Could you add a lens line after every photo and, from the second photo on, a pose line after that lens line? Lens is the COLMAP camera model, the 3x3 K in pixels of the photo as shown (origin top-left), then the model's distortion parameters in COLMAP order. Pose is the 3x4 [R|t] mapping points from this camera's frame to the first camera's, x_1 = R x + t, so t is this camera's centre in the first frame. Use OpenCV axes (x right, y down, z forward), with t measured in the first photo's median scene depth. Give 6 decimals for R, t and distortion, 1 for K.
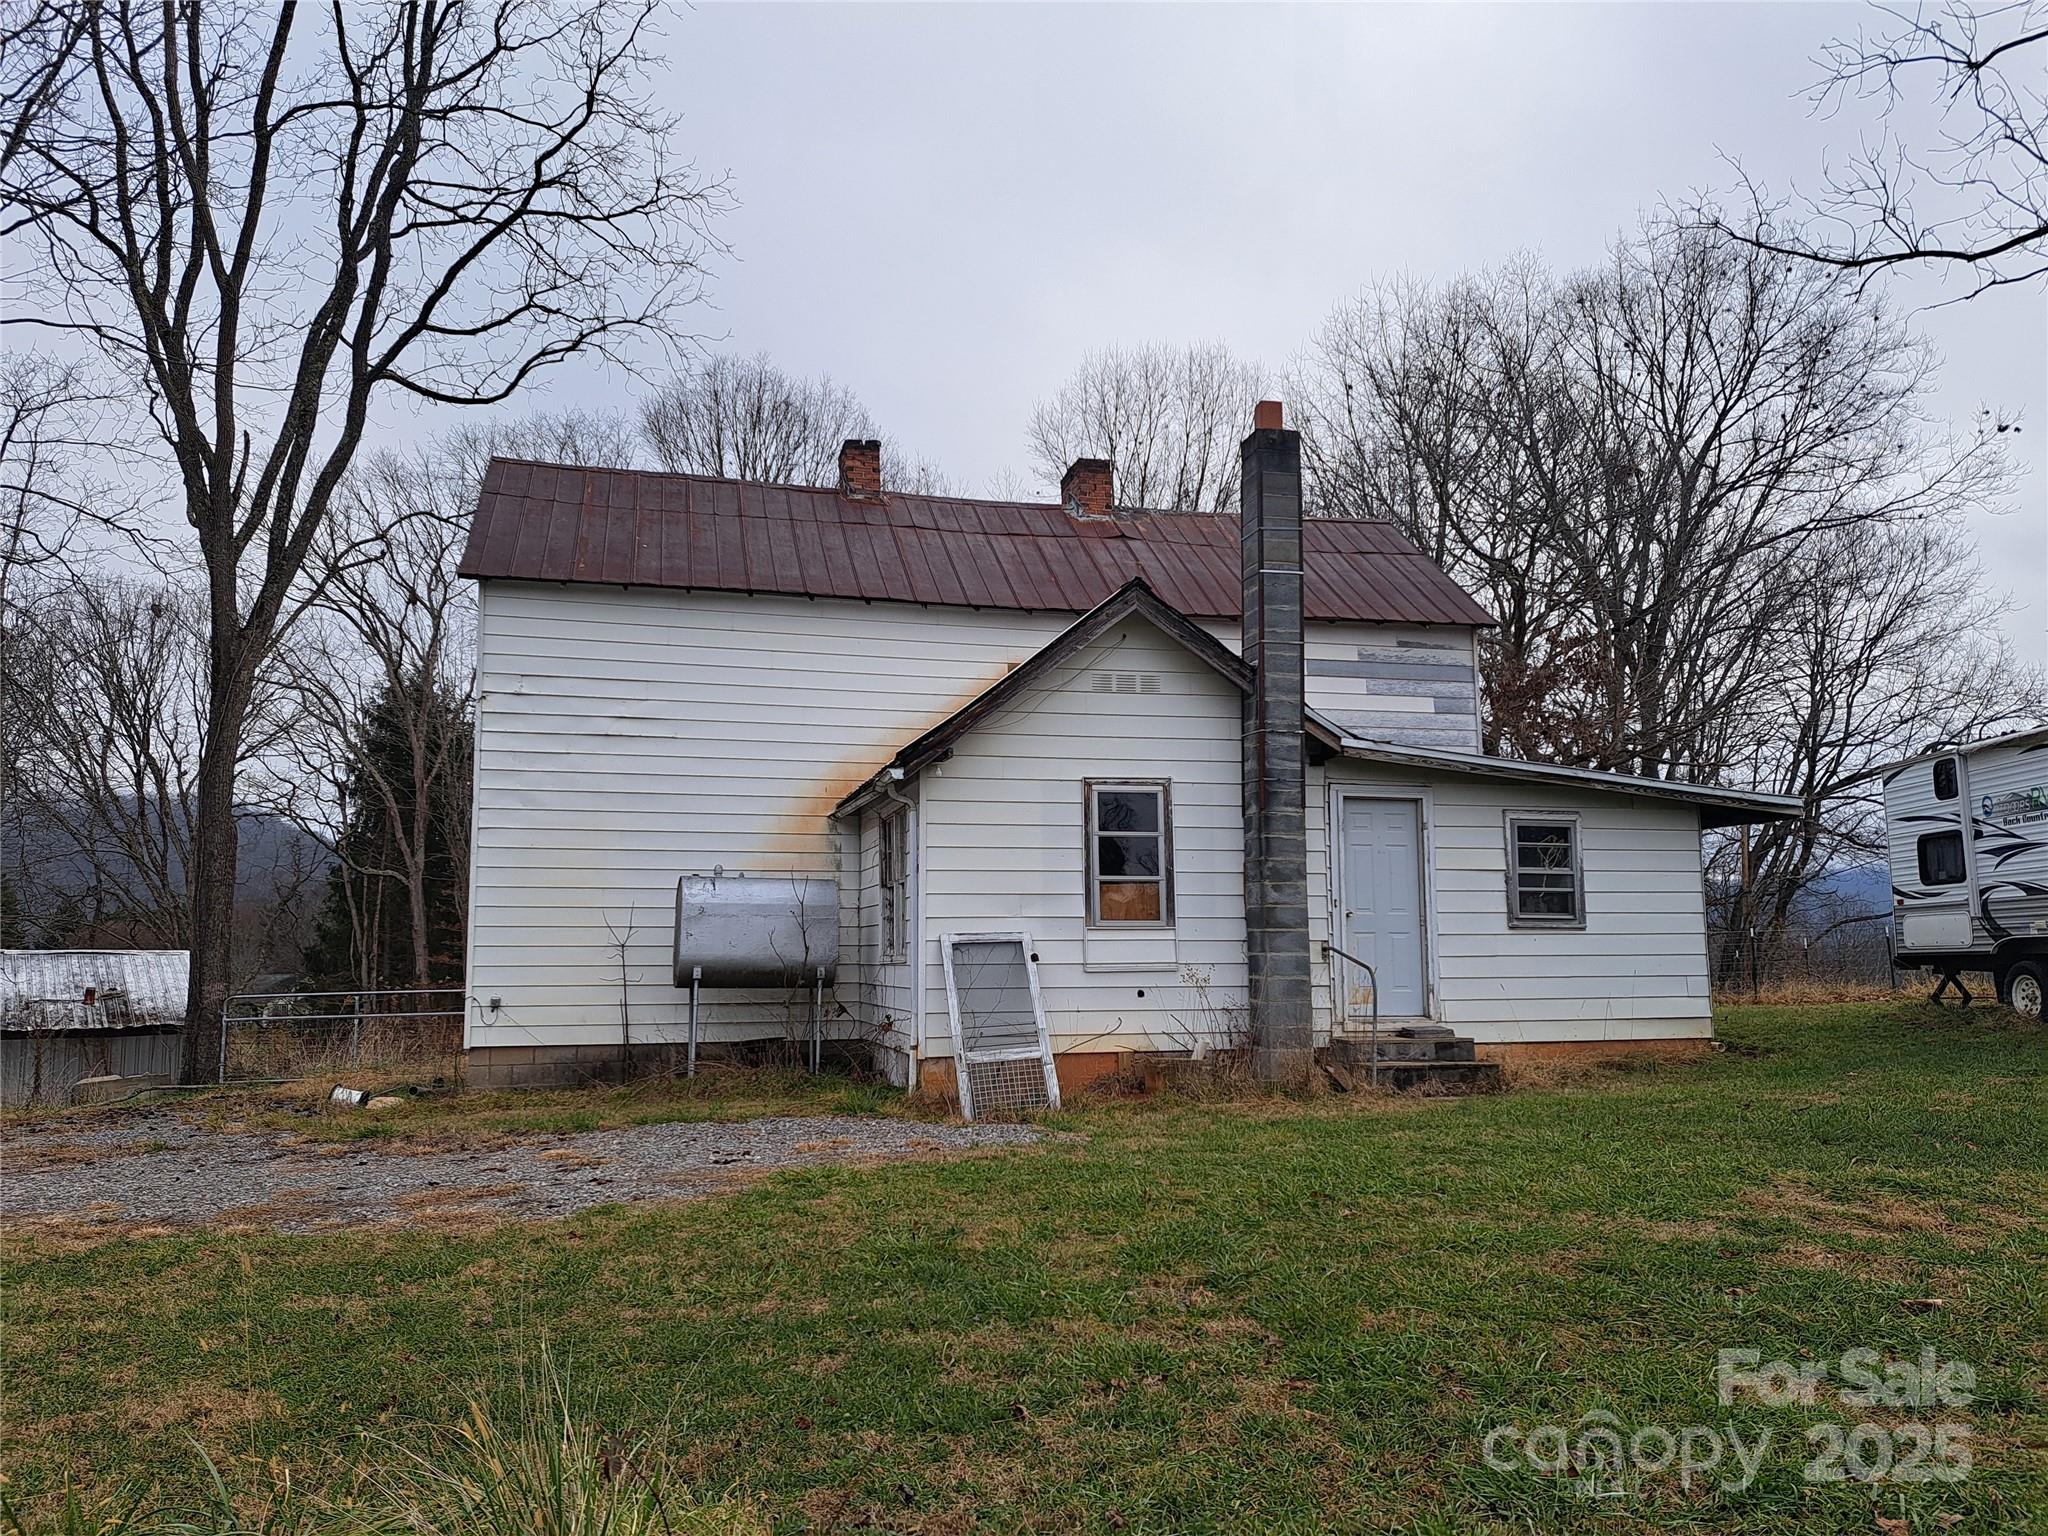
lens RADIAL K [[1474.0, 0, 1024.0], [0, 1474.0, 768.0], [0, 0, 1]] dist [0.227843, -0.386553]
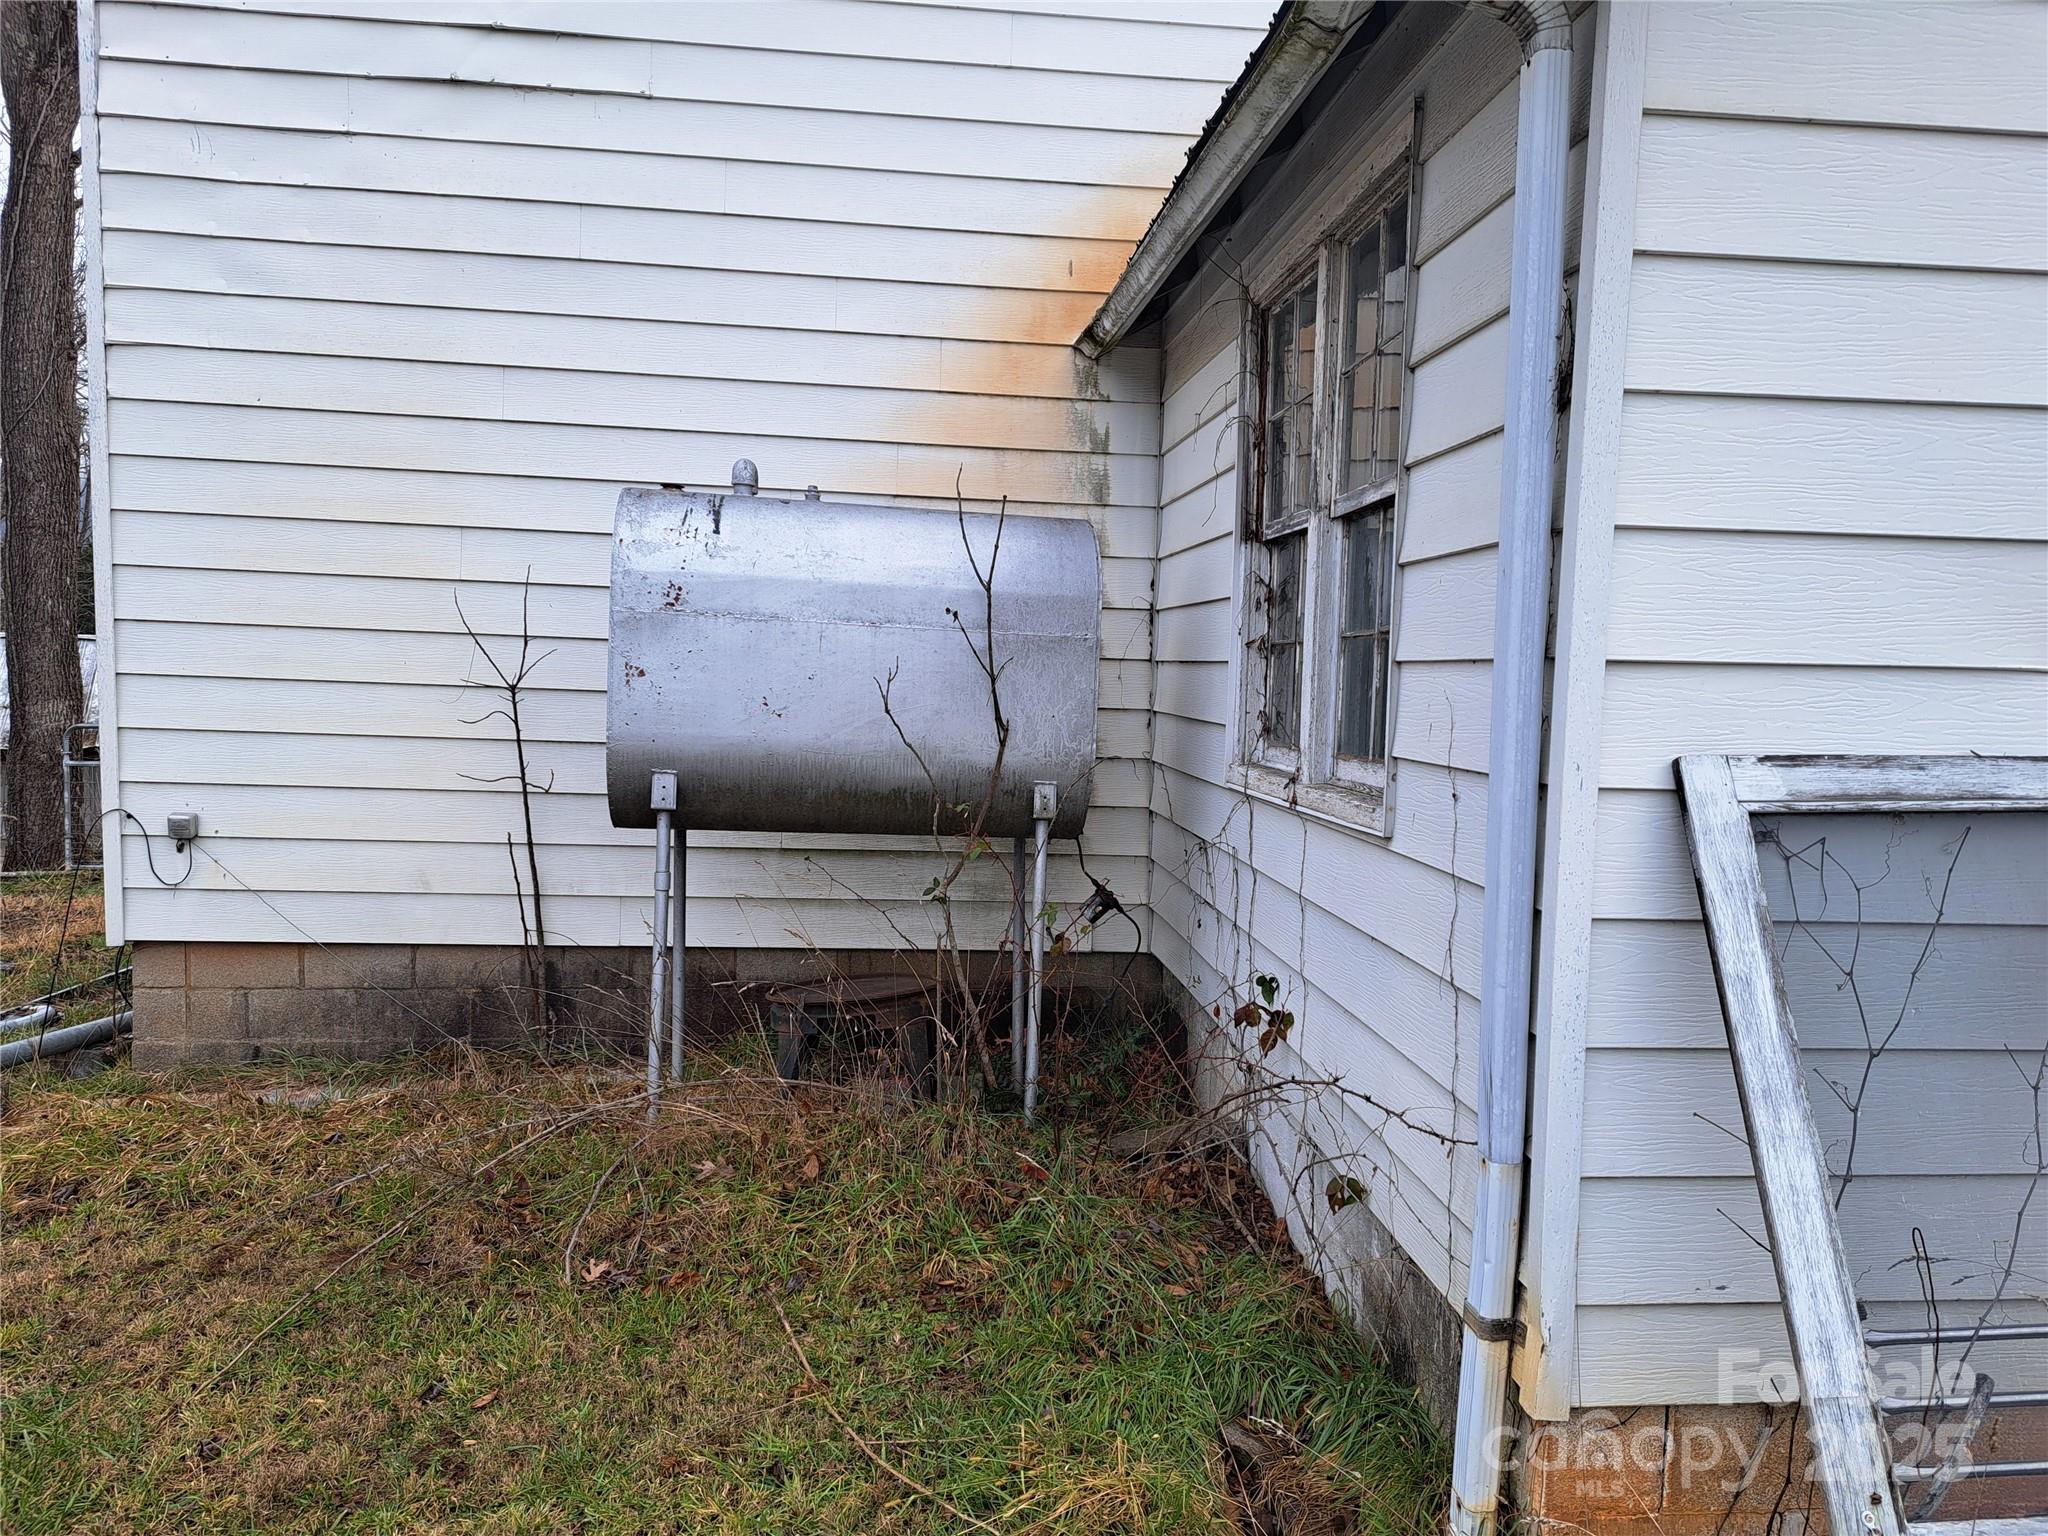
lens RADIAL K [[1498.3, 0, 1054.7], [0, 1498.3, 774.3], [0, 0, 1]] dist [0.113943, -0.138317]
pose [[0.989162, 0.042828, -0.140440, -0.086984], [-0.014448, 0.980263, 0.197170, 0.065617], [0.146113, -0.193004, 0.970258, 0.669833]]
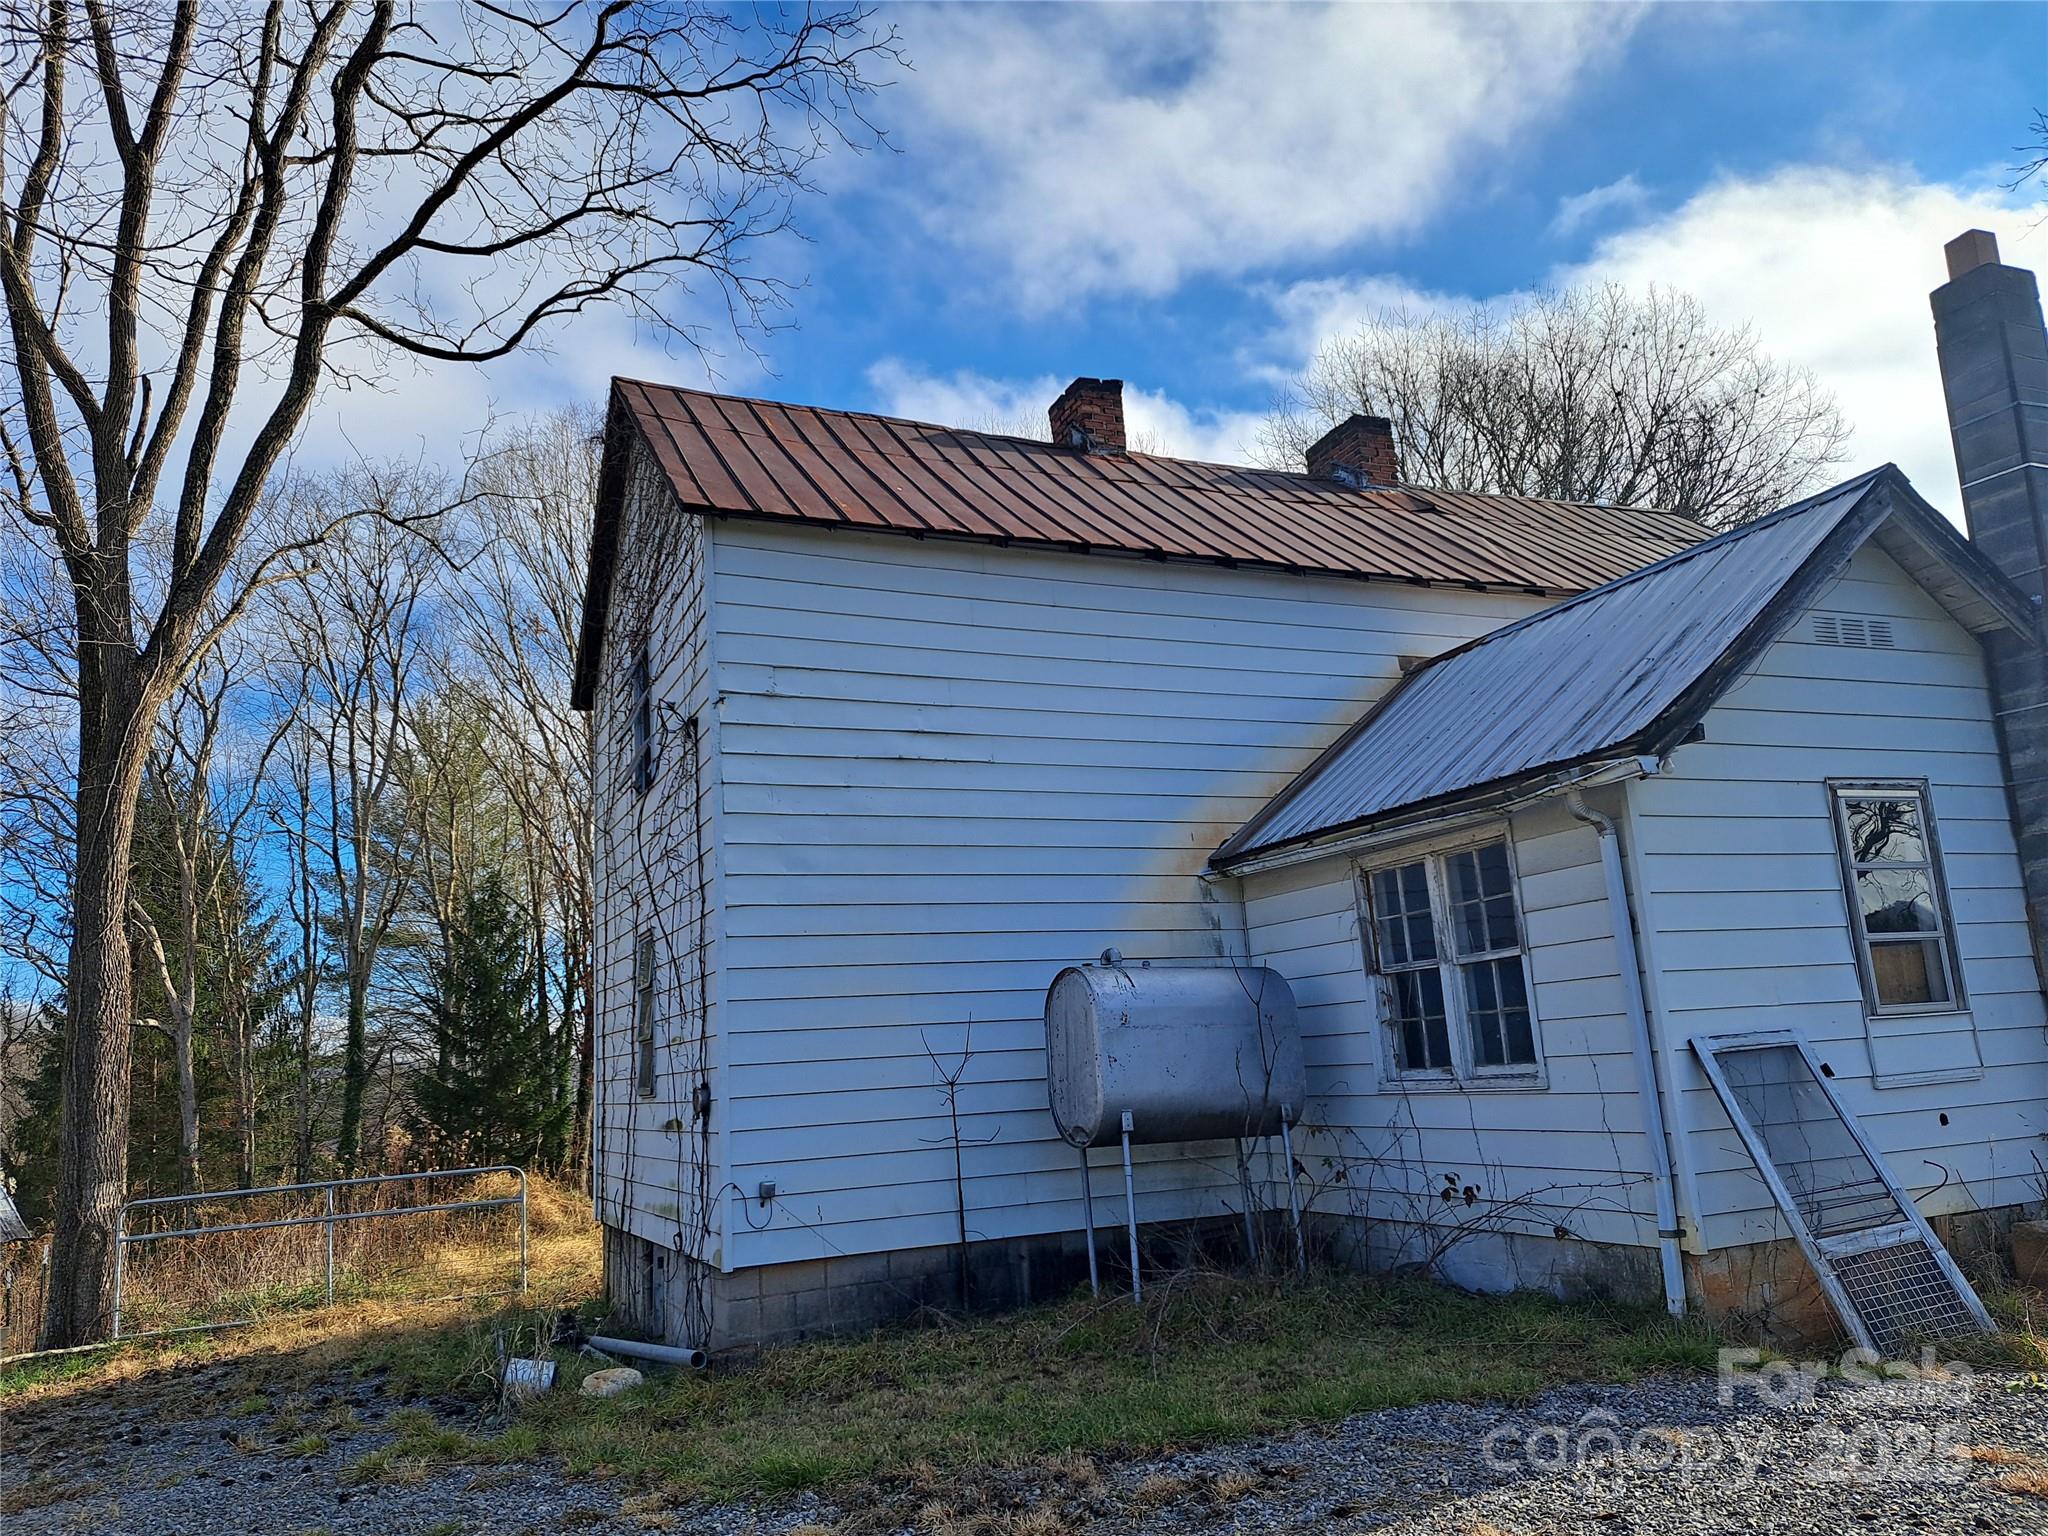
lens RADIAL K [[1498.3, 0, 1054.7], [0, 1498.3, 774.3], [0, 0, 1]] dist [0.113943, -0.138317]
pose [[0.982205, -0.020311, 0.186708, -0.346033], [0.033626, 0.997090, -0.068423, 0.033251], [-0.184775, 0.073484, 0.980030, 0.364352]]
